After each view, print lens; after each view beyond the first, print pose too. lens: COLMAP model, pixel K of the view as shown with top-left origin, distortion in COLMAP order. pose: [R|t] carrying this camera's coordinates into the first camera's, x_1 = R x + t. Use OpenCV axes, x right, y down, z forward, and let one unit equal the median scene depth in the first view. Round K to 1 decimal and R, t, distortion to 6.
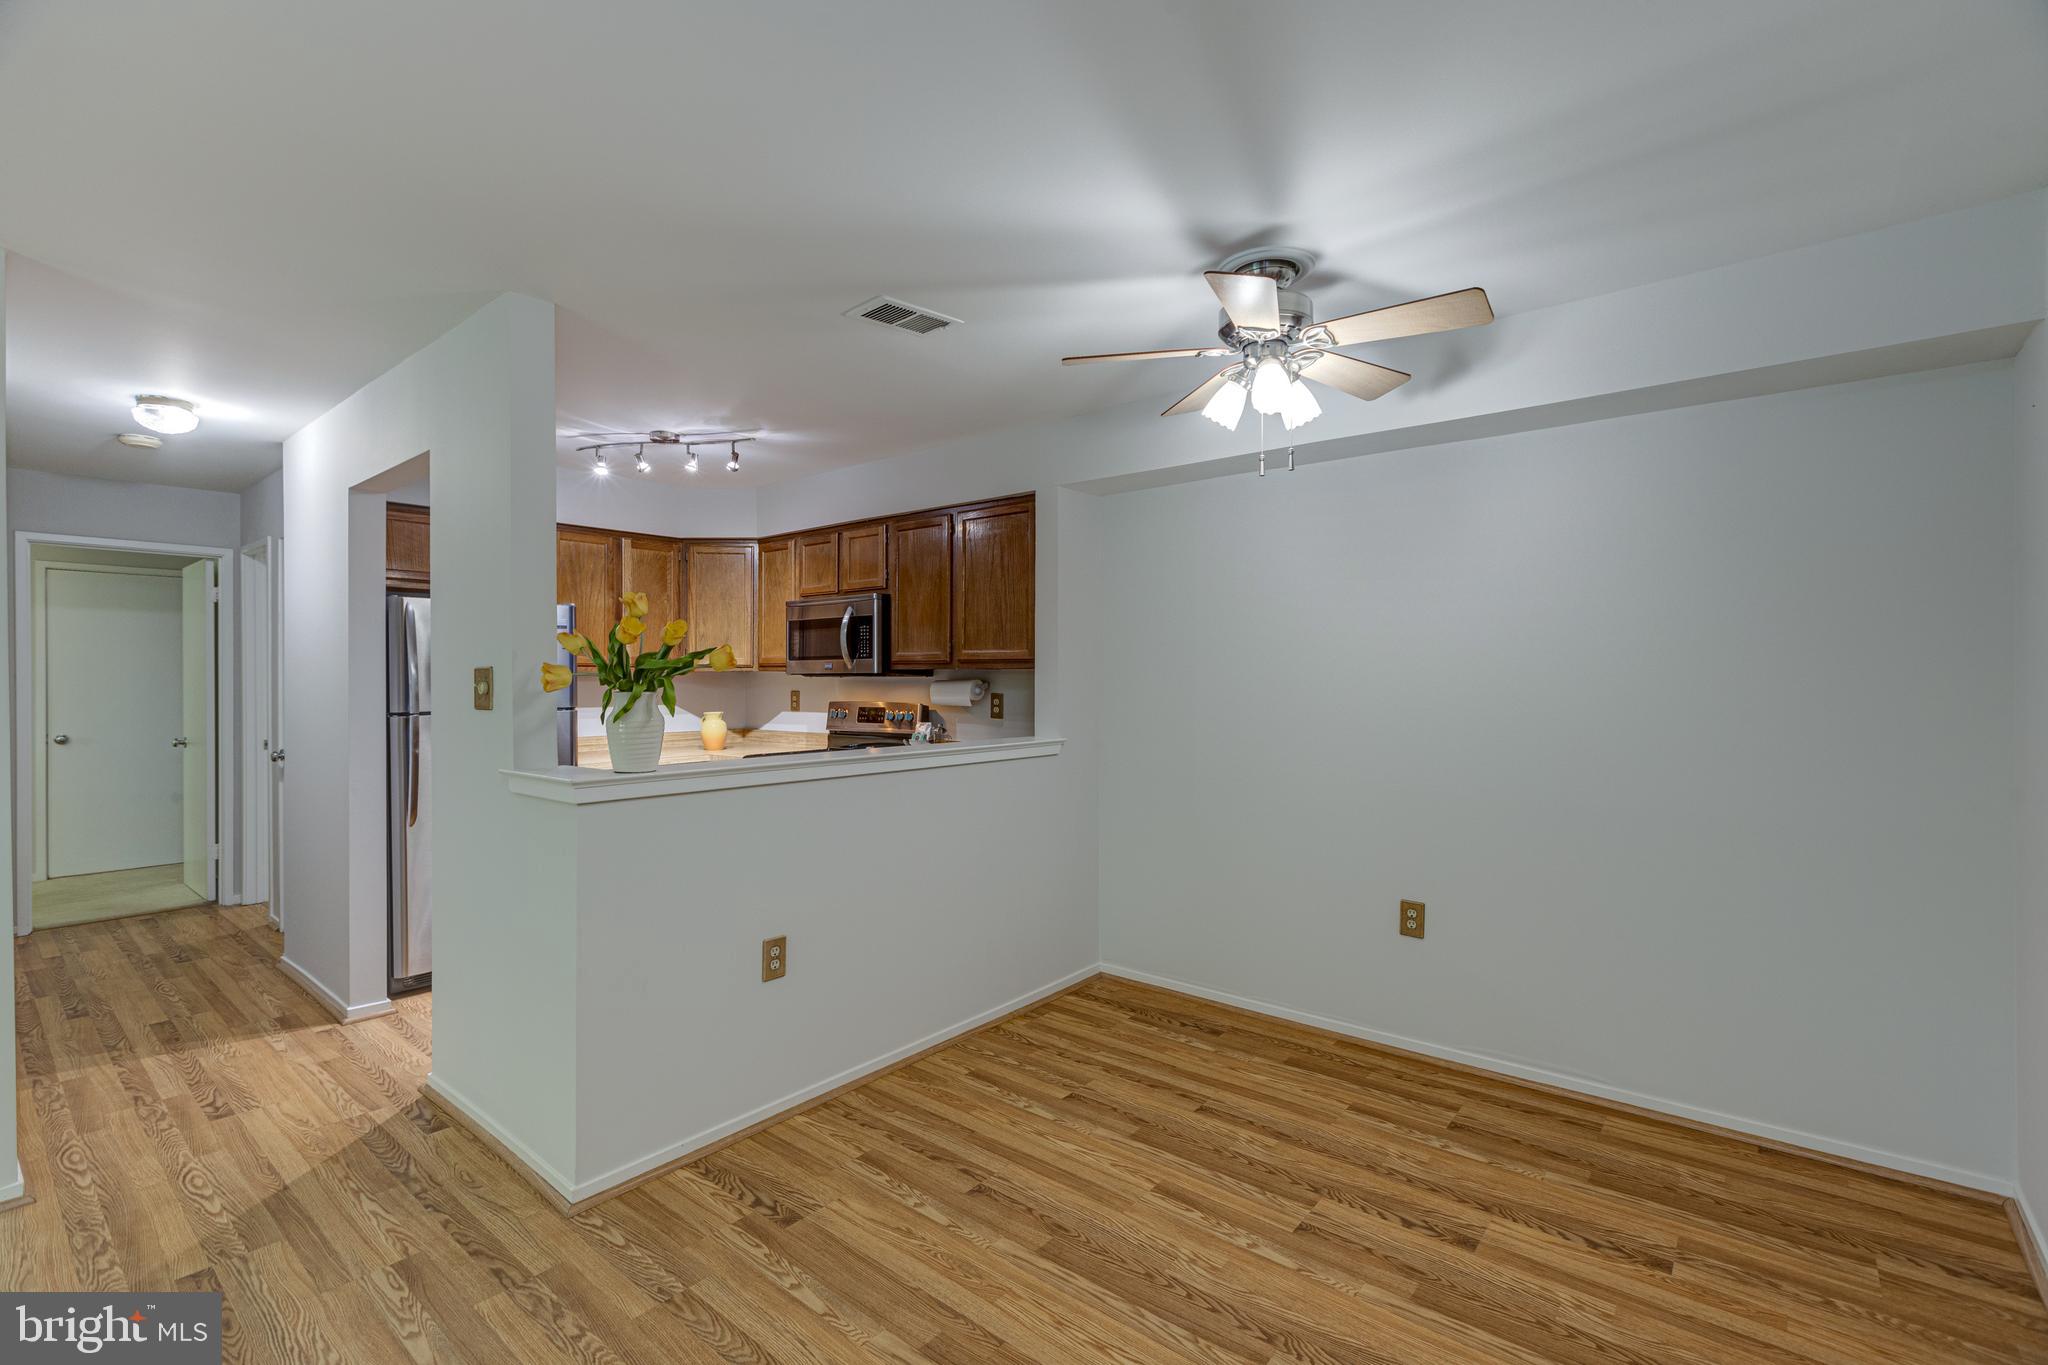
lens RADIAL K [[905.6, 0, 1027.0], [0, 905.6, 680.2], [0, 0, 1]] dist [0.002168, -0.000960]
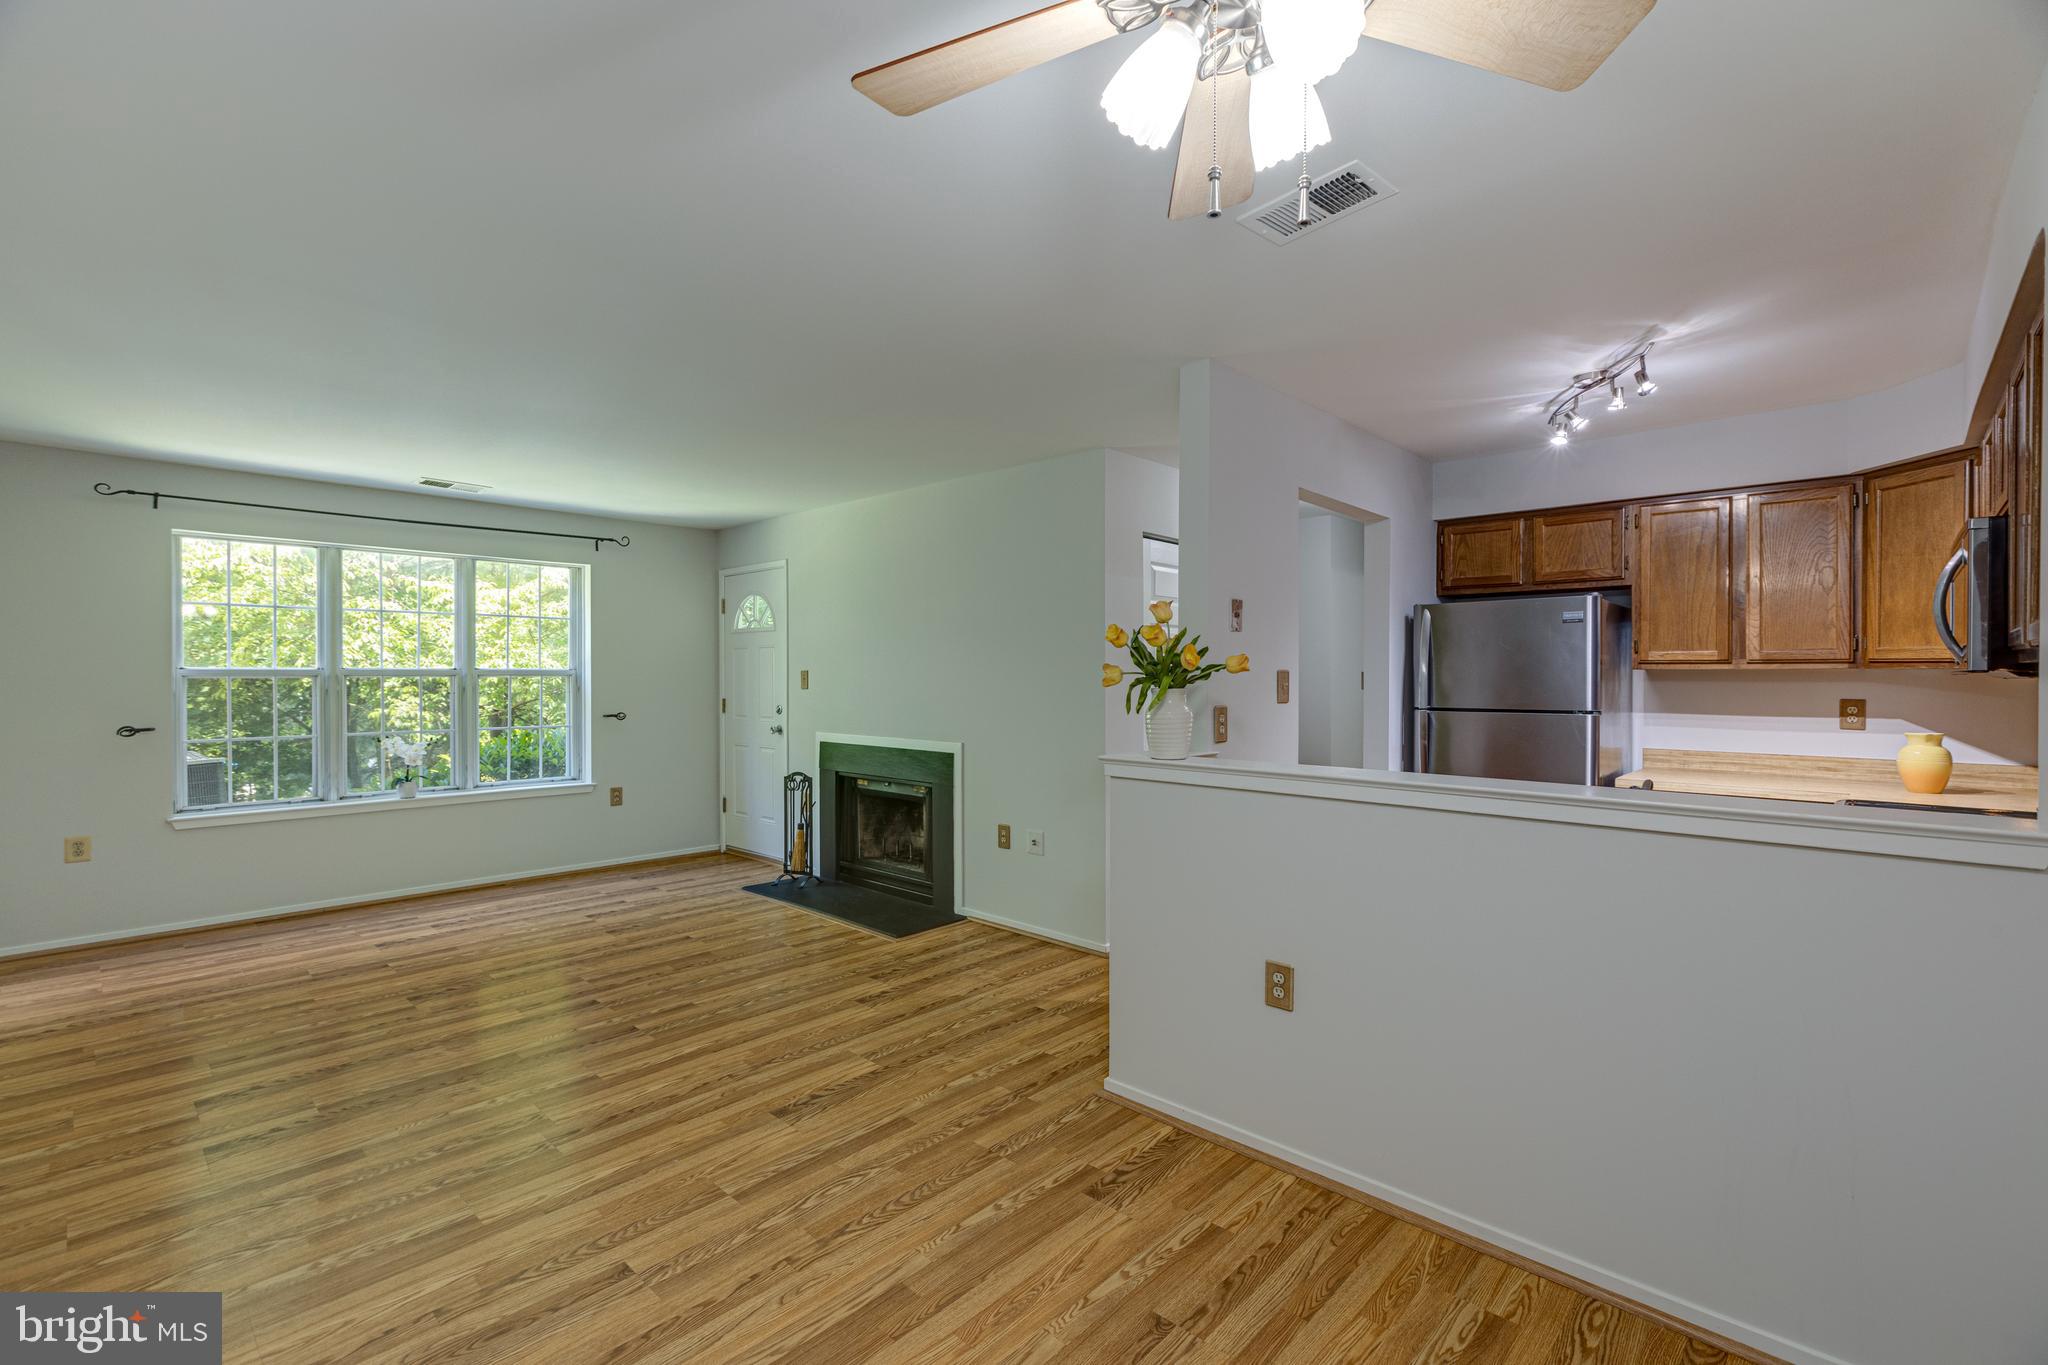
lens RADIAL K [[905.6, 0, 1031.9], [0, 905.6, 680.7], [0, 0, 1]] dist [0.002168, -0.000960]
pose [[-0.058241, 0.007173, -0.998277, 0.639328], [-0.006616, 0.999949, 0.007571, -0.004257], [0.998281, 0.007046, -0.058191, 0.801855]]
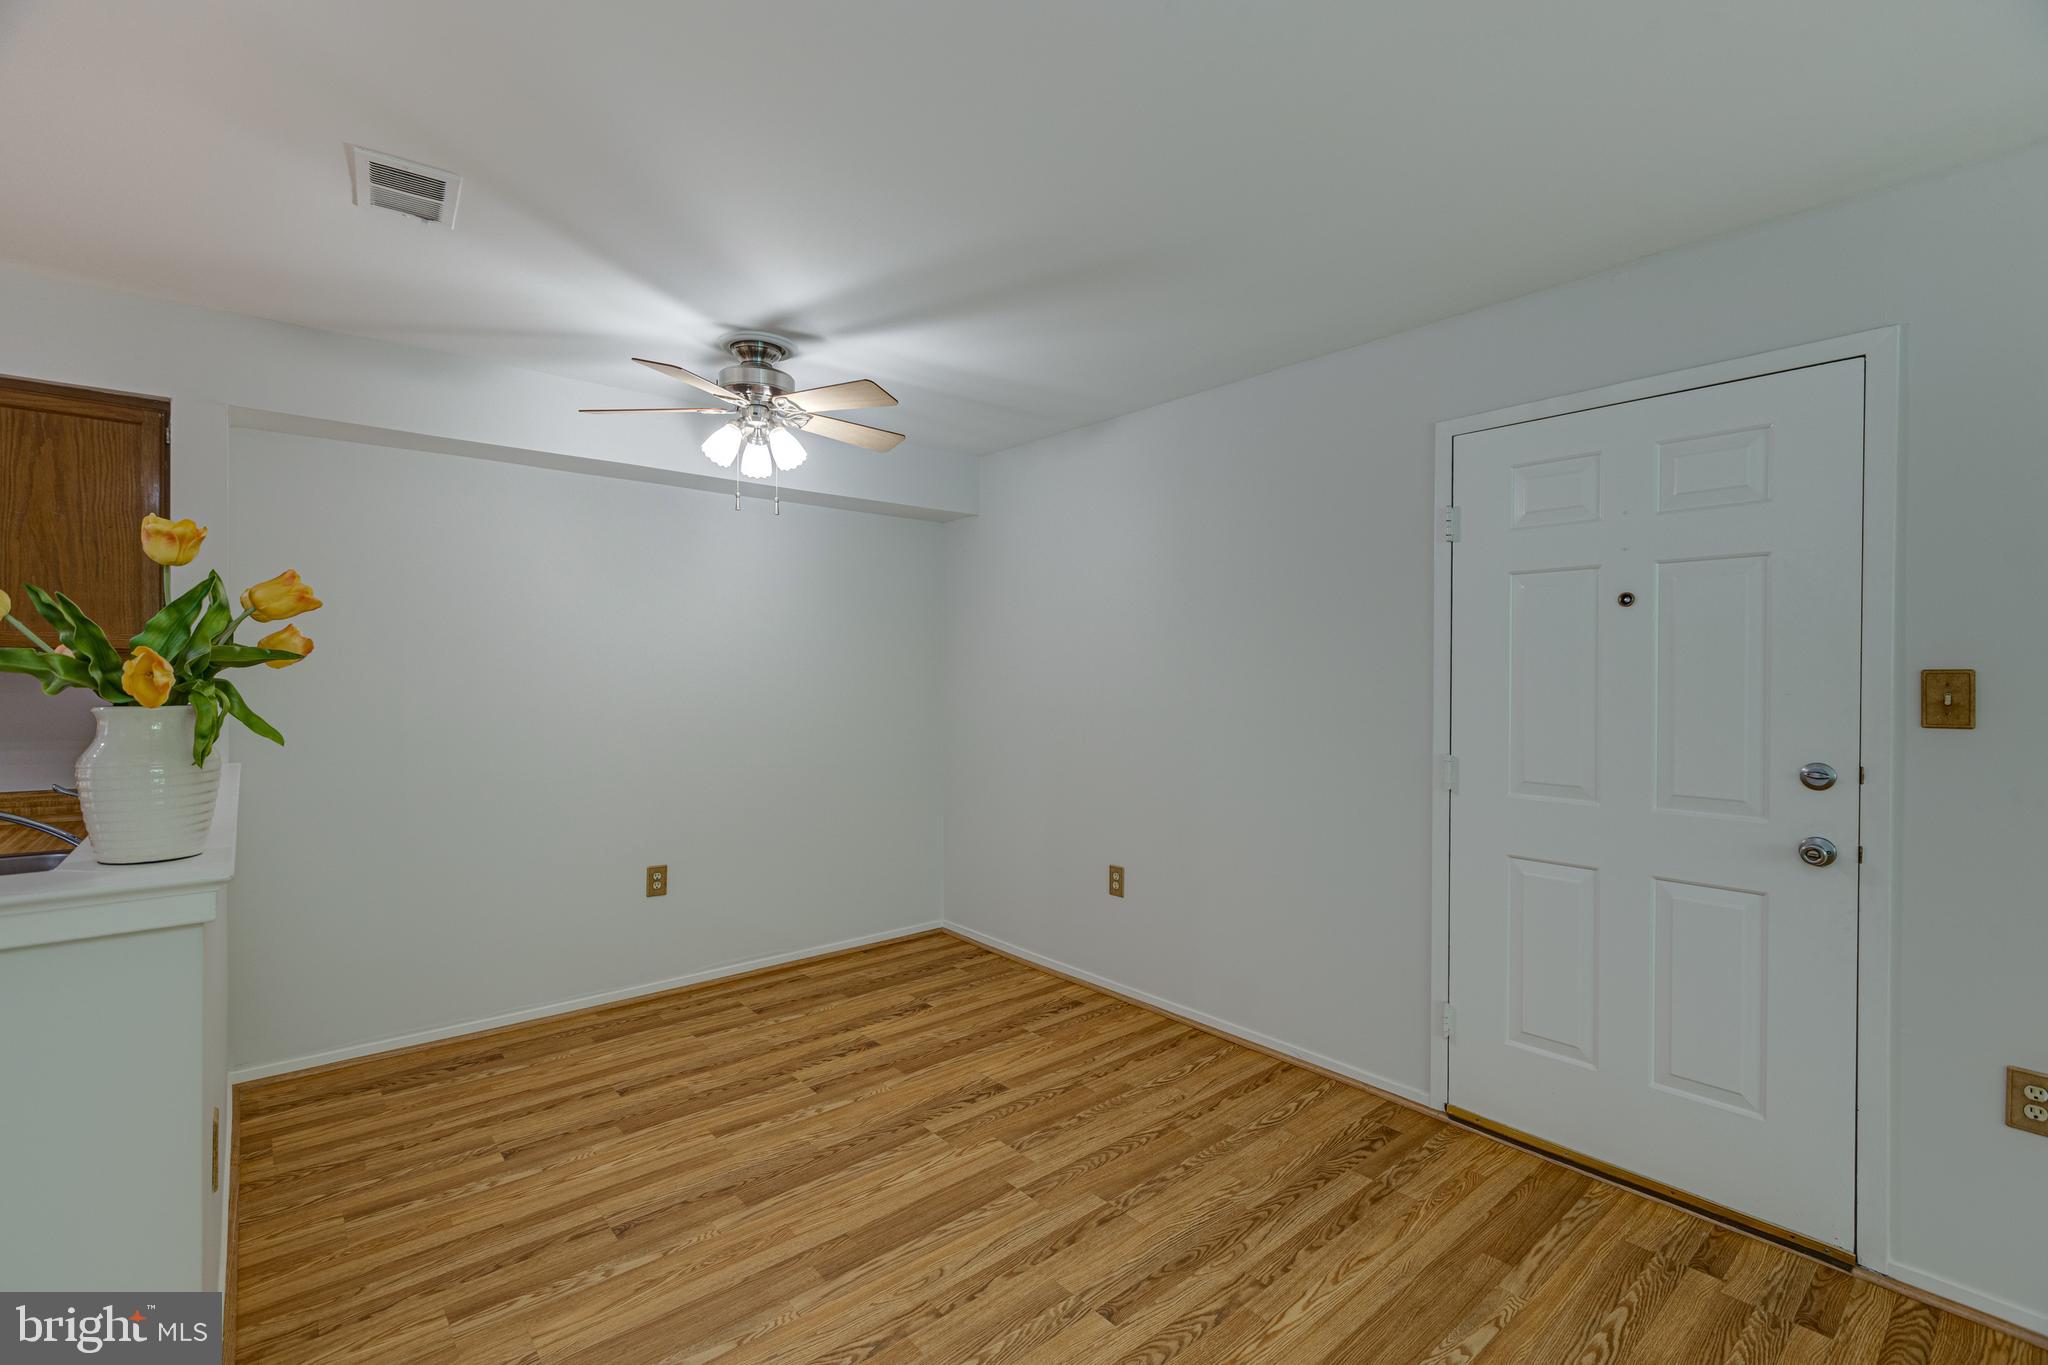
lens RADIAL K [[905.6, 0, 1031.6], [0, 905.6, 679.2], [0, 0, 1]] dist [0.002168, -0.000960]
pose [[0.170676, -0.003360, 0.985321, -0.772196], [0.002485, 0.999992, 0.002980, -0.003139], [-0.985324, 0.001940, 0.170683, 0.367967]]
